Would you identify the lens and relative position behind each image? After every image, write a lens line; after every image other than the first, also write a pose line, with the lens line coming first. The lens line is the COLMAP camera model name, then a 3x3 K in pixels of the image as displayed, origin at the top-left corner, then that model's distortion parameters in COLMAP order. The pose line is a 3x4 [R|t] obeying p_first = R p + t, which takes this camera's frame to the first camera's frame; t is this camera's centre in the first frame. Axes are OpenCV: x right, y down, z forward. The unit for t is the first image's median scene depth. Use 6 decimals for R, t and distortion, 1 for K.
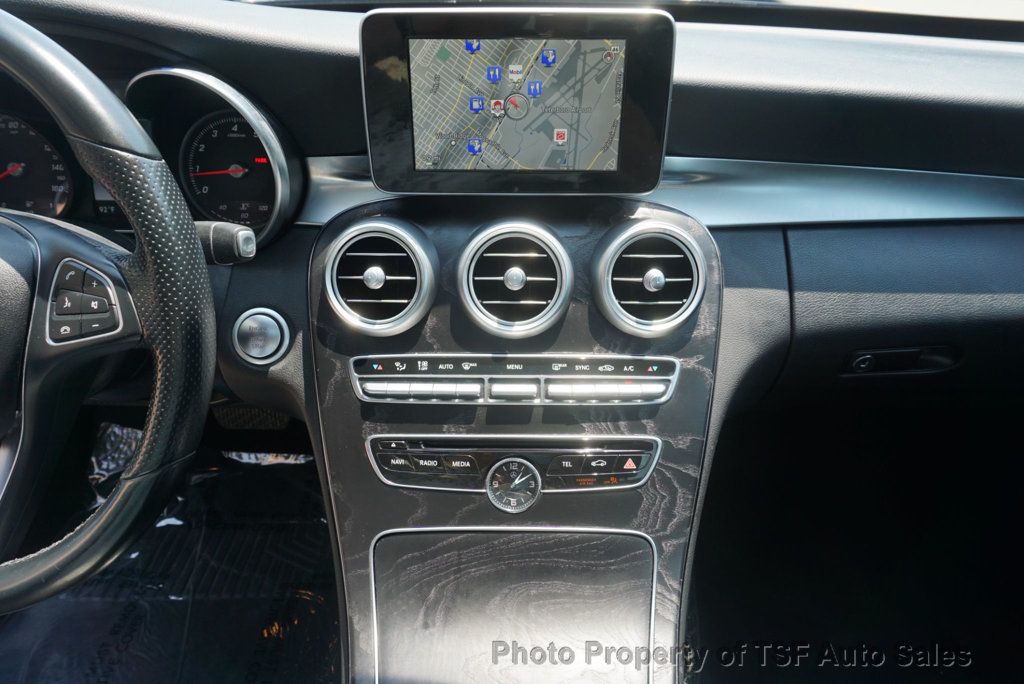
lens RADIAL K [[691.4, 0, 513.4], [0, 691.4, 336.4], [0, 0, 1]] dist [-0.029346, 0.021894]
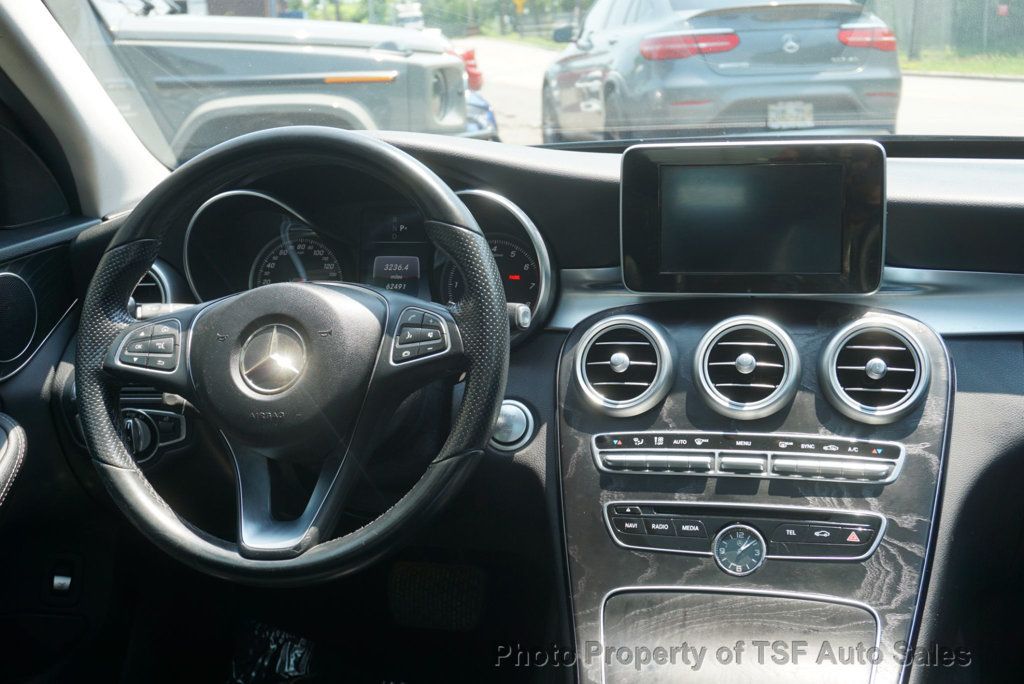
lens RADIAL K [[1320.7, 0, 515.7], [0, 1320.7, 345.8], [0, 0, 1]] dist [0.015922, 0.000000]
pose [[0.974908, 0.012867, -0.222237, 0.111805], [-0.083689, 0.946278, -0.312336, 0.576188], [0.206279, 0.323098, 0.923611, -1.035890]]
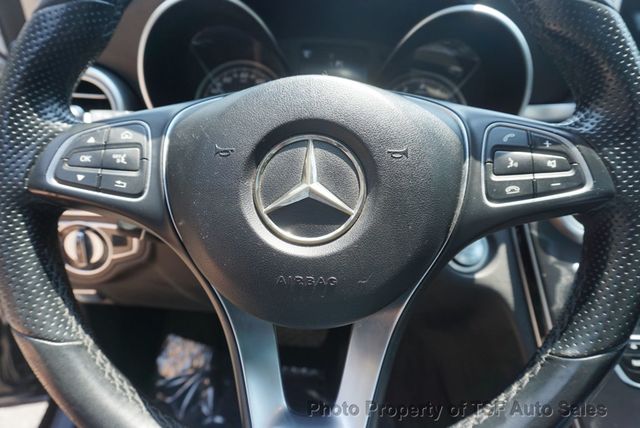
lens RADIAL K [[432.1, 0, 315.9], [0, 432.1, 203.0], [0, 0, 1]] dist [-0.029346, 0.021894]
pose [[0.997887, 0.062889, -0.016312, -0.665241], [-0.064949, 0.972061, -0.225563, 0.115661], [0.001671, 0.226145, 0.974092, 0.315083]]
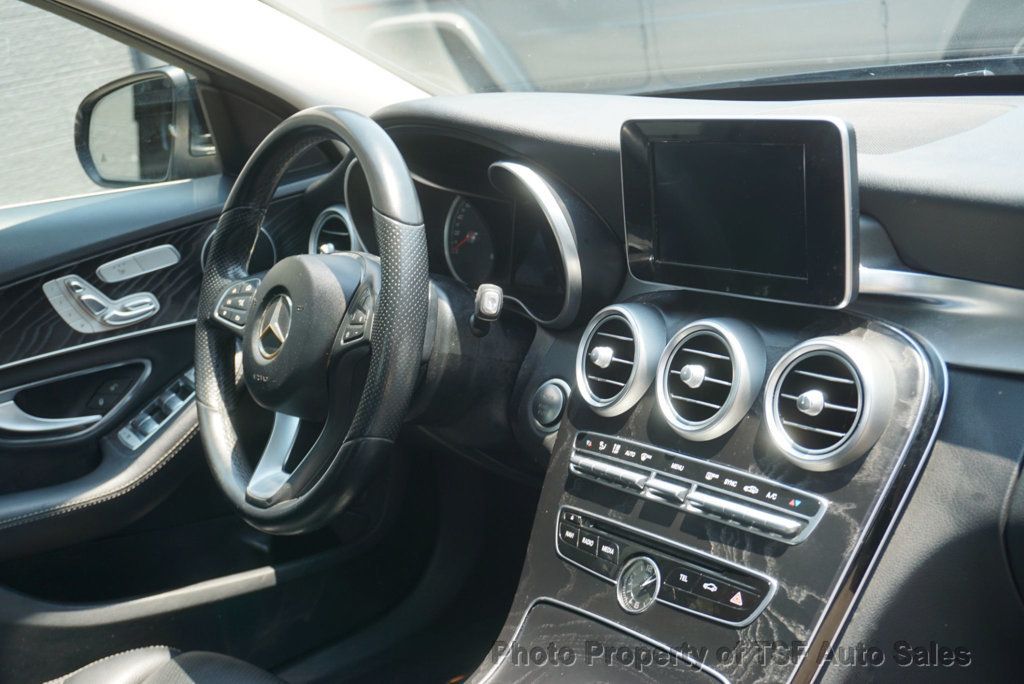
lens RADIAL K [[1391.6, 0, 508.6], [0, 1391.6, 343.5], [0, 0, 1]] dist [0.029496, 0.000000]
pose [[0.603909, 0.126554, -0.786942, 1.346478], [-0.294130, 0.953015, -0.072458, 0.089311], [0.740797, 0.275222, 0.612758, -0.392699]]
